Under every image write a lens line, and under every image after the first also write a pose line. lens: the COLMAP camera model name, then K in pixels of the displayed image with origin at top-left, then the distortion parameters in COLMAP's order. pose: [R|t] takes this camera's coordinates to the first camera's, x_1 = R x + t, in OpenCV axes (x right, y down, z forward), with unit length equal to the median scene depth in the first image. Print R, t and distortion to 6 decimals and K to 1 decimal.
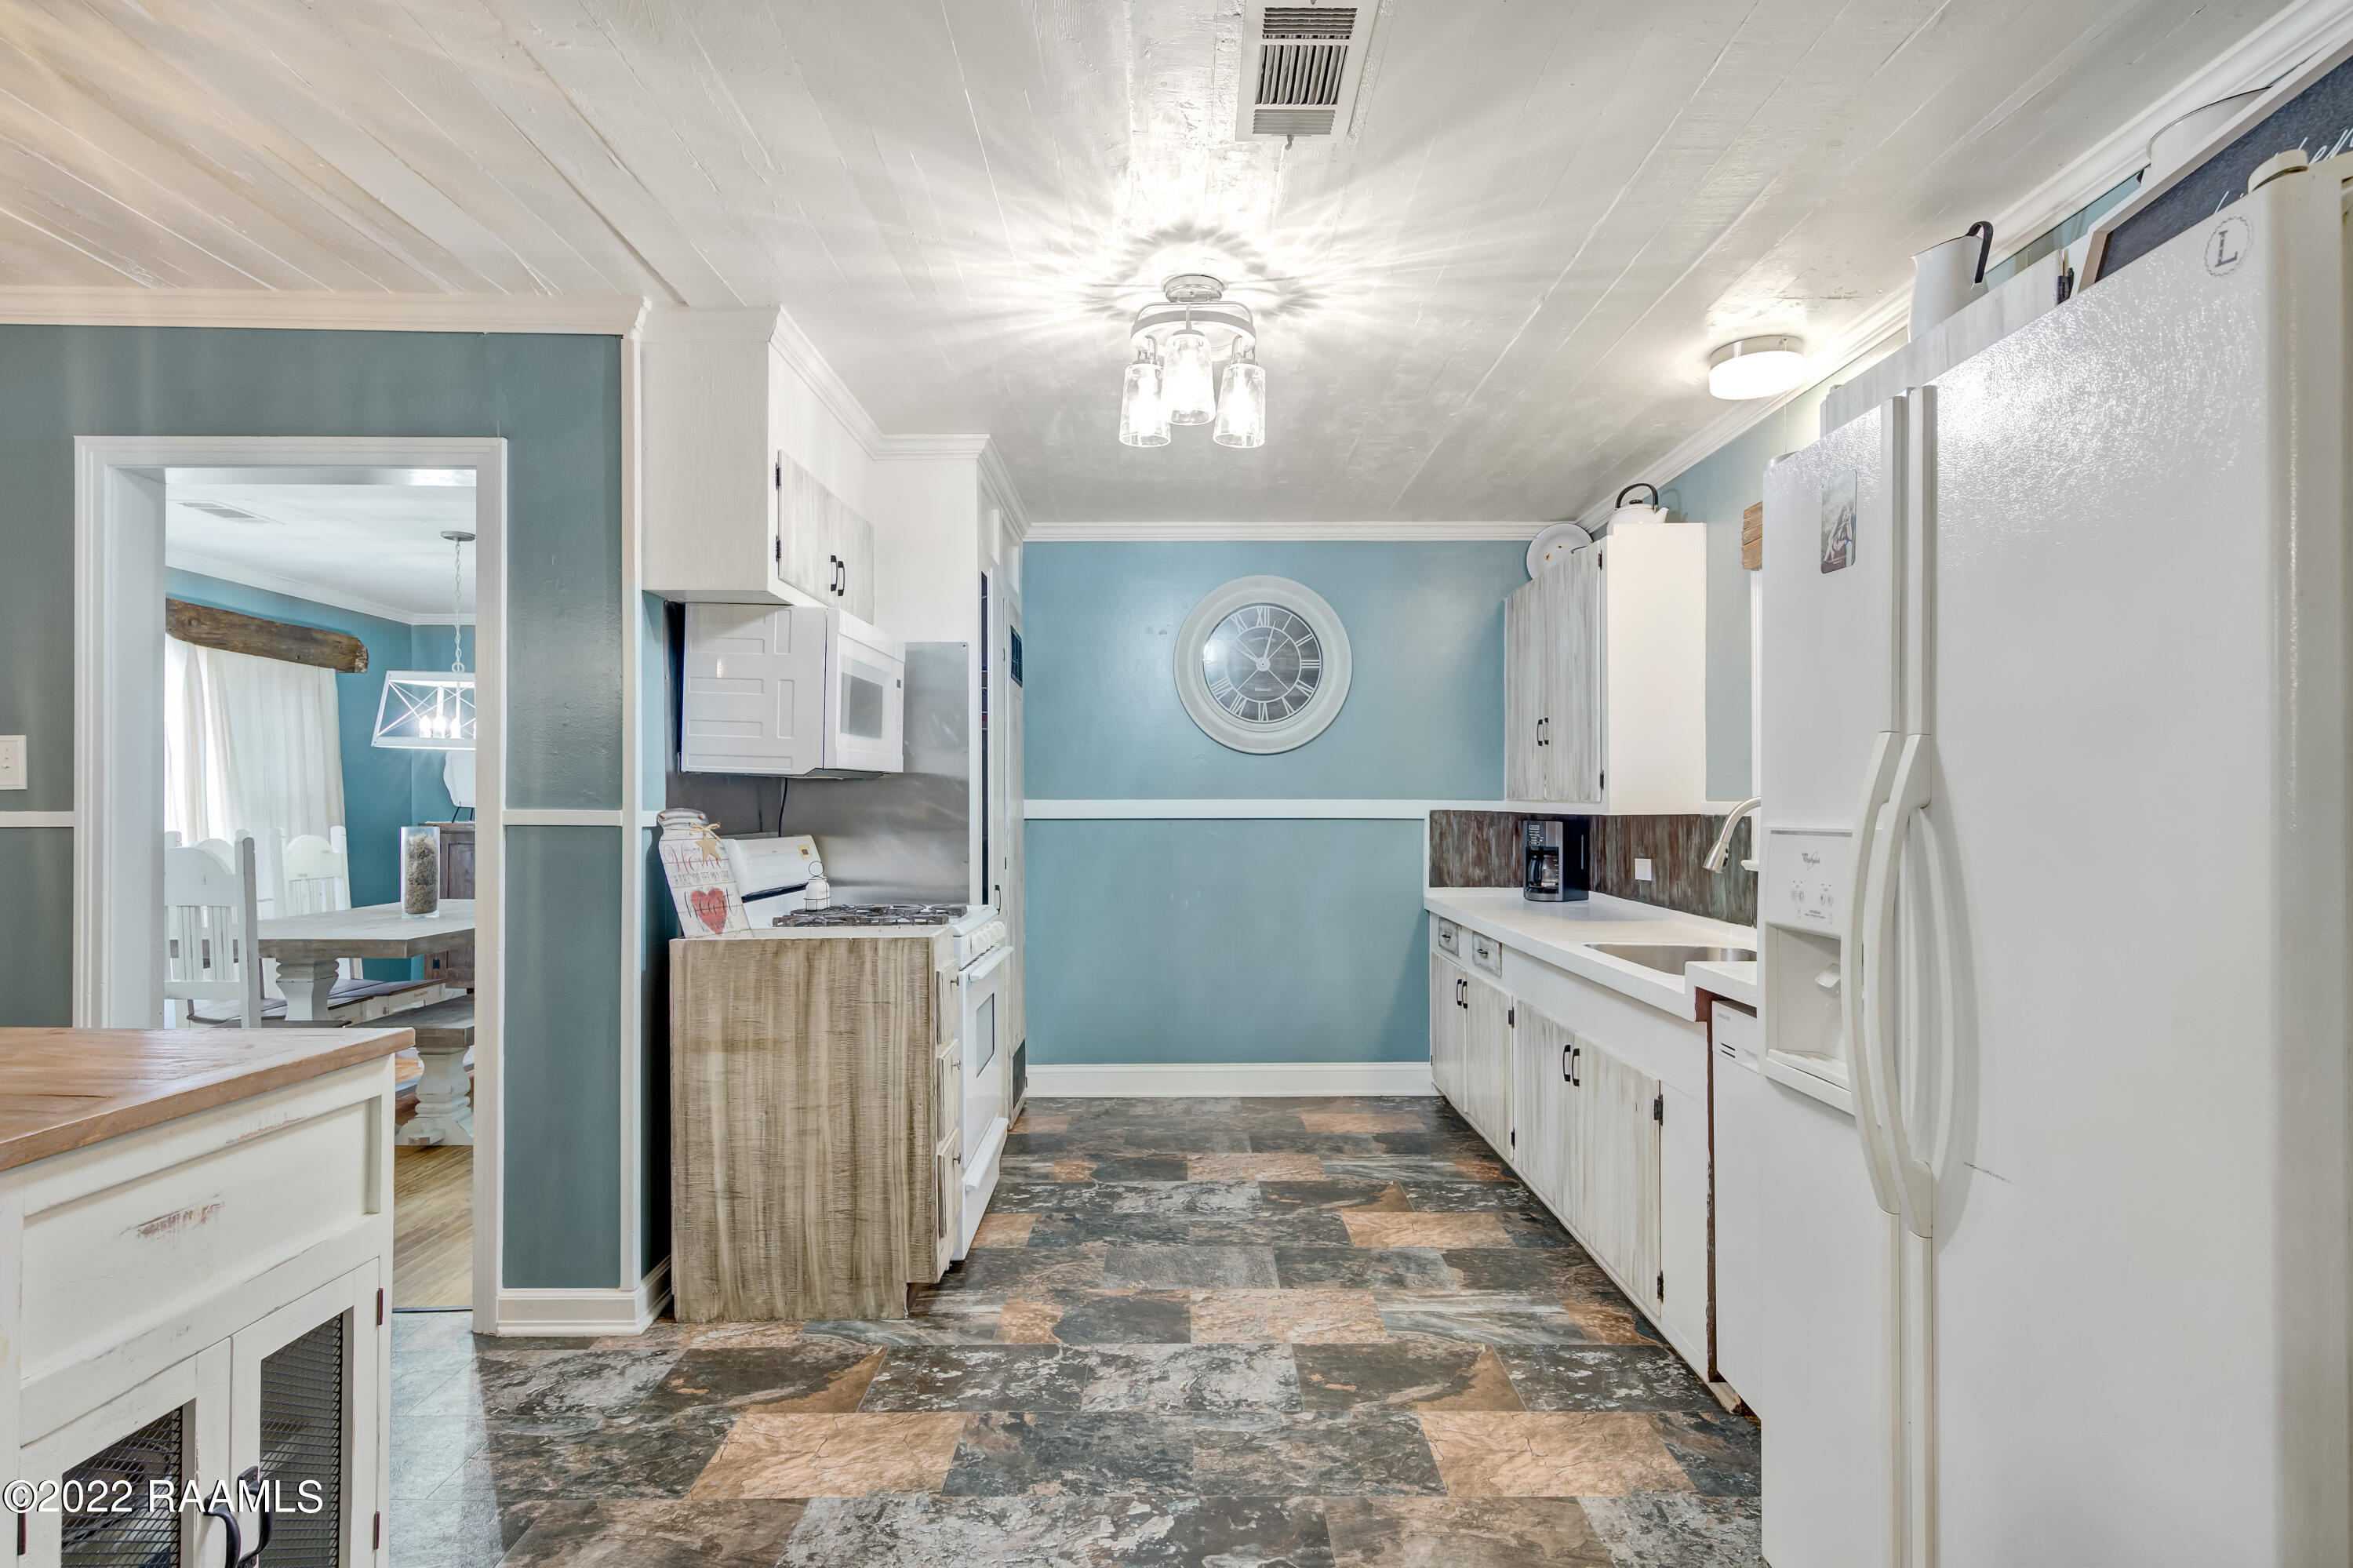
lens RADIAL K [[1248.2, 0, 1190.0], [0, 1248.2, 800.9], [0, 0, 1]] dist [0.000231, -0.000422]
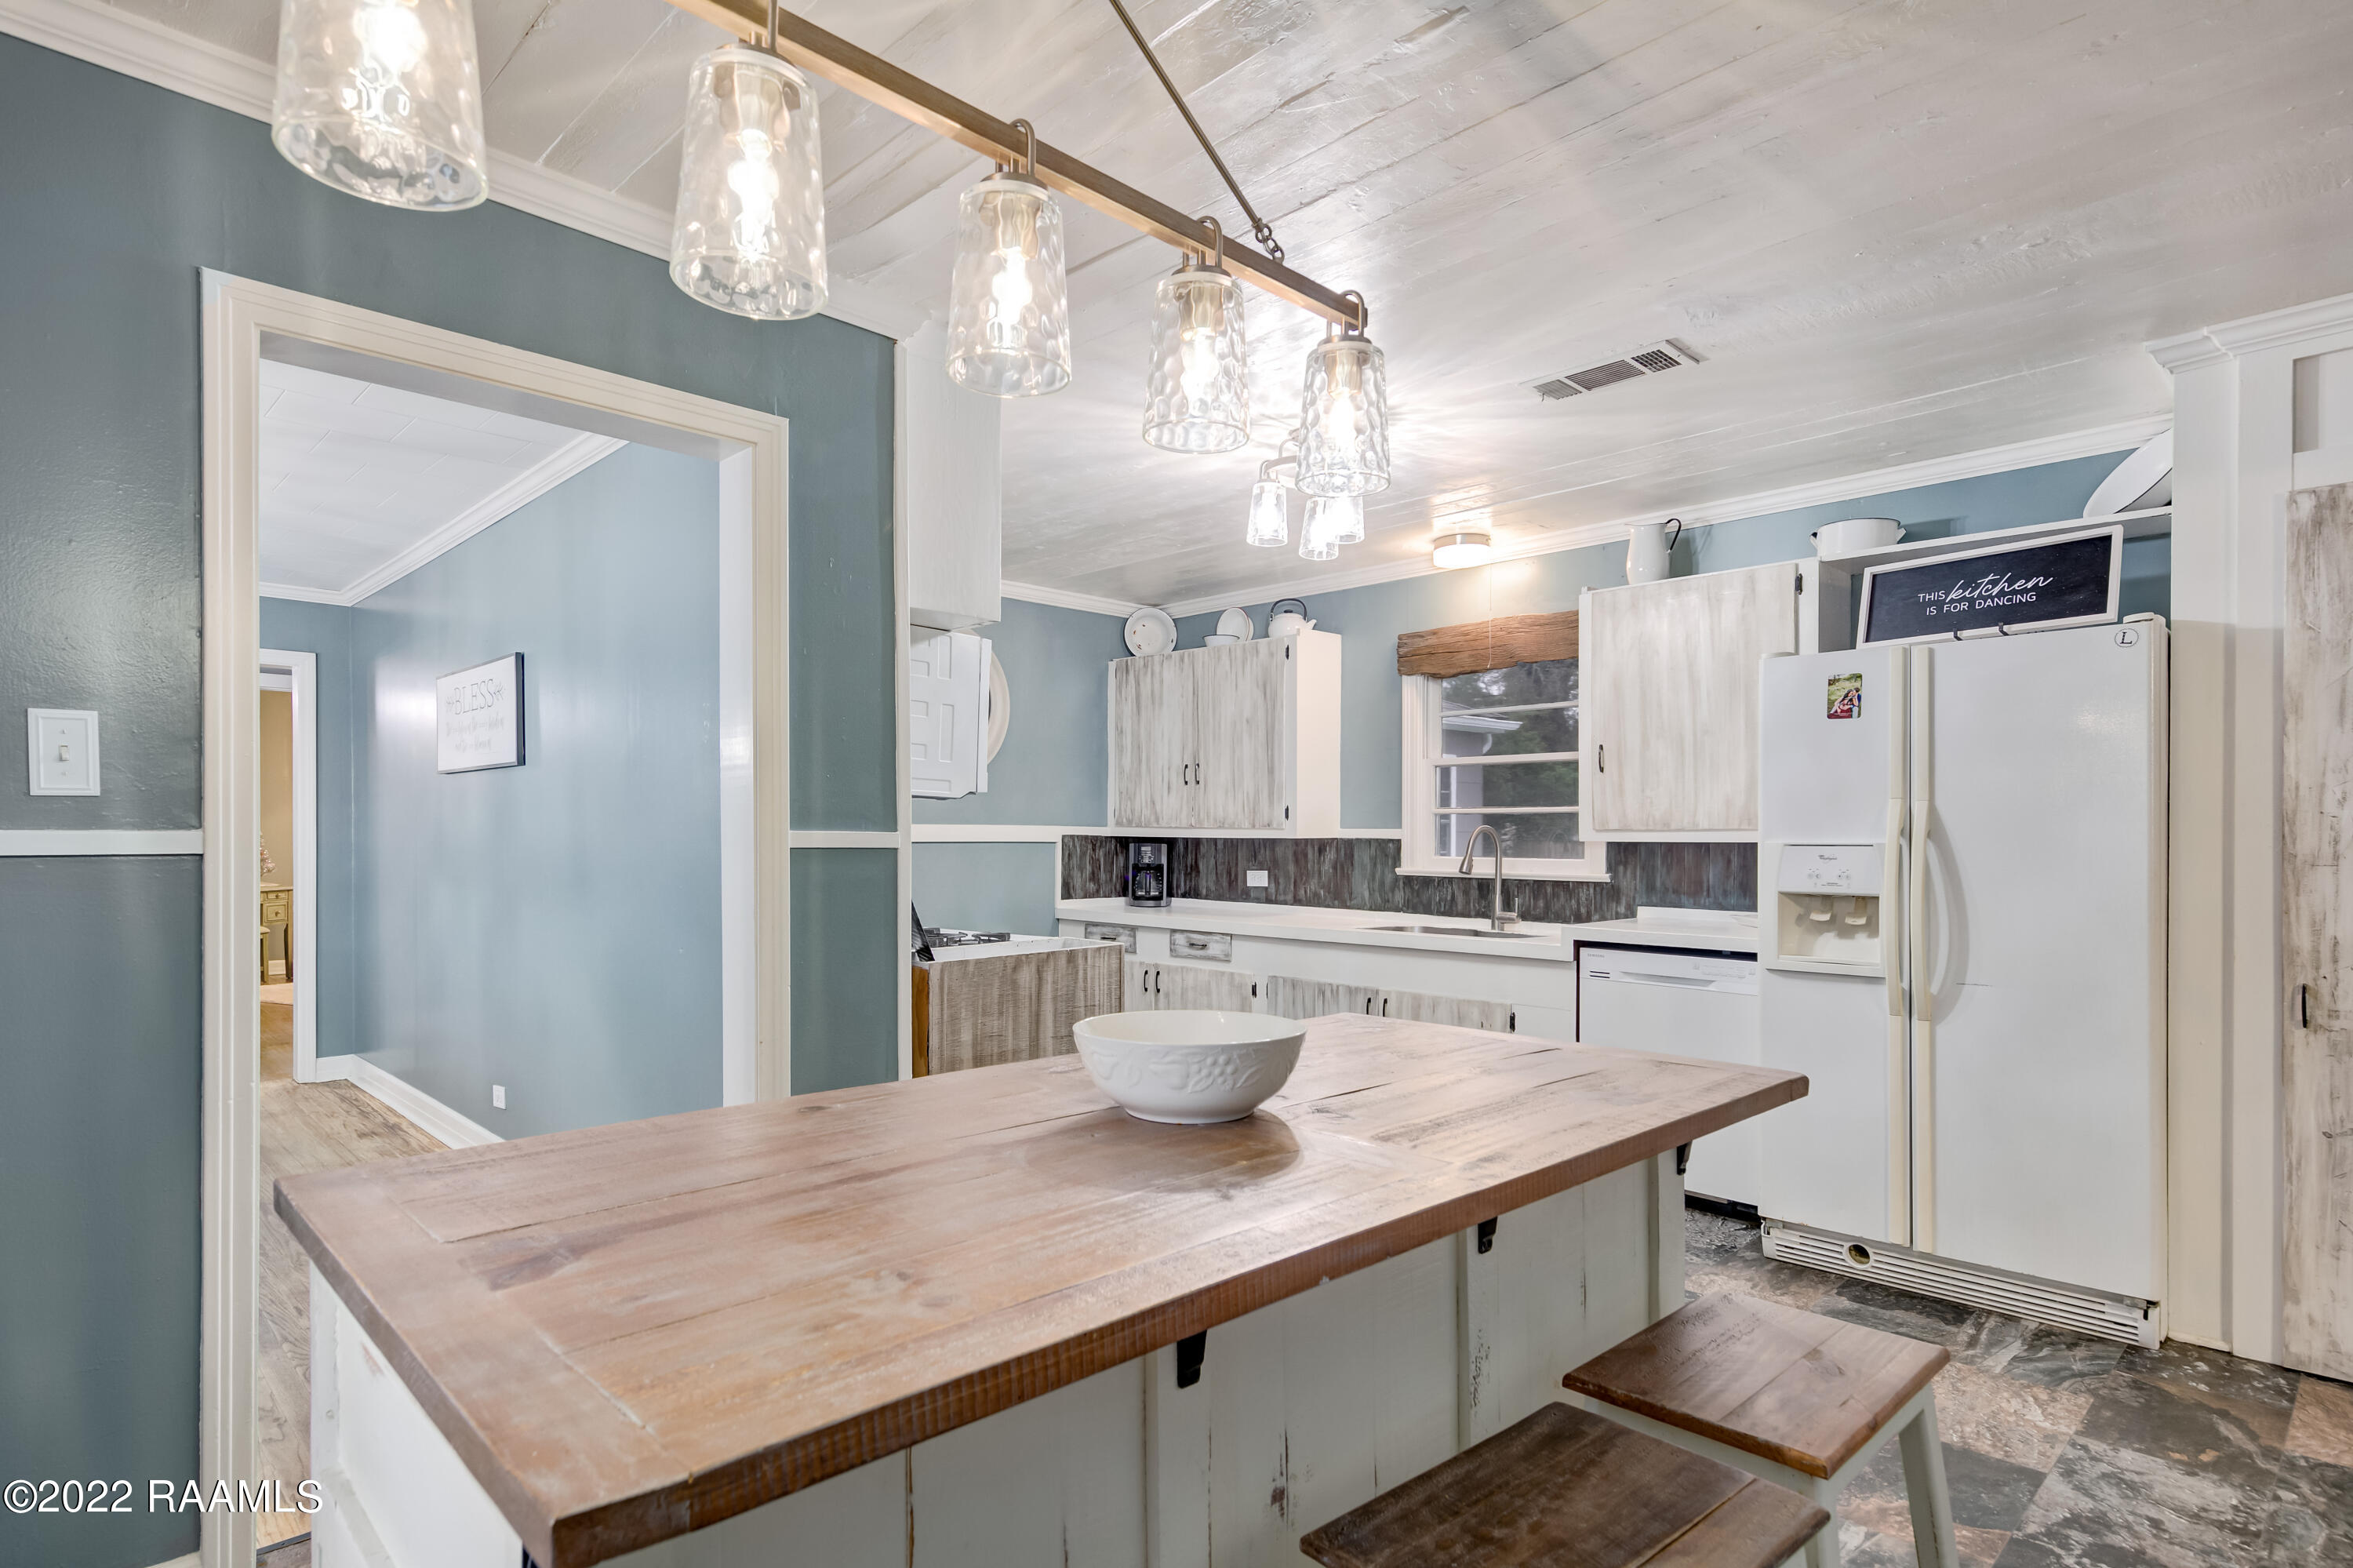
lens RADIAL K [[1214.9, 0, 1169.3], [0, 1214.9, 836.8], [0, 0, 1]] dist [0.002913, 0.000286]
pose [[0.721069, 0.000949, 0.692862, -0.711021], [-0.006090, 0.999969, 0.004969, 0.003998], [-0.692836, -0.007803, 0.721053, 0.129345]]
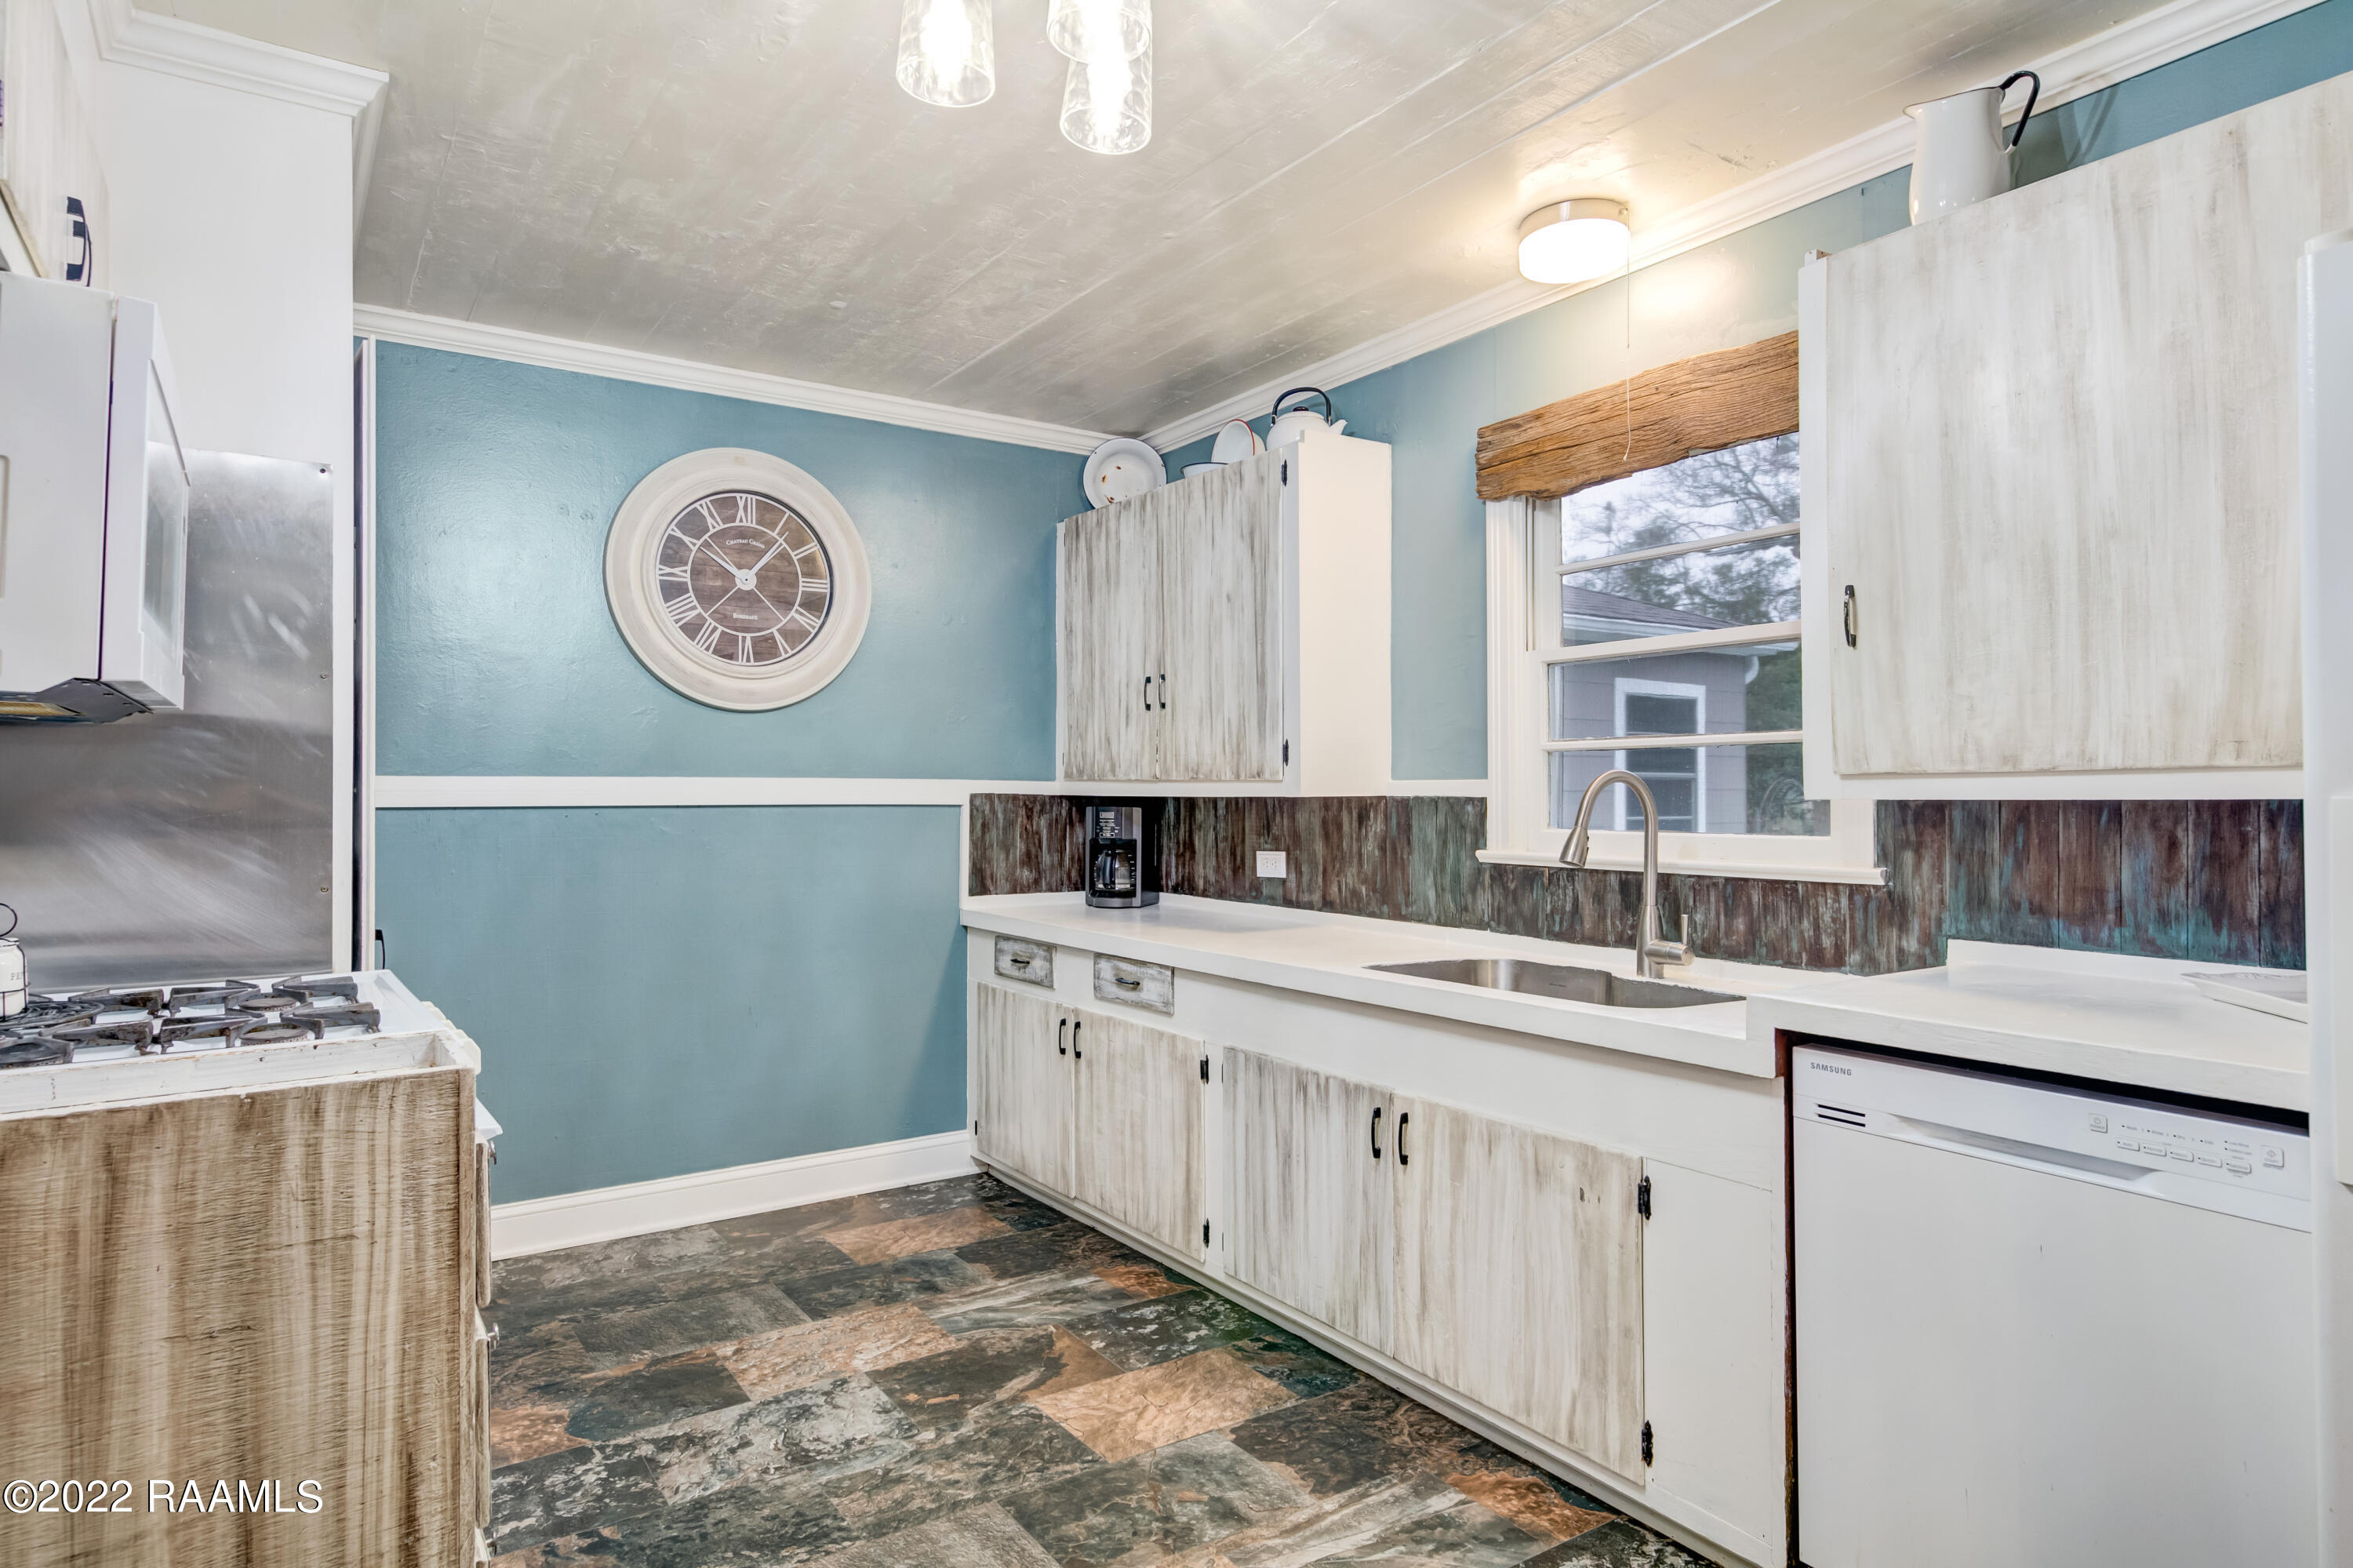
lens RADIAL K [[1326.6, 0, 1175.6], [0, 1326.6, 777.5], [0, 0, 1]] dist [0.020752, -0.012312]
pose [[0.833639, 0.006512, 0.552271, -0.195222], [-0.000706, 0.999942, -0.010724, 0.008268], [-0.552309, 0.008550, 0.833596, 0.351878]]
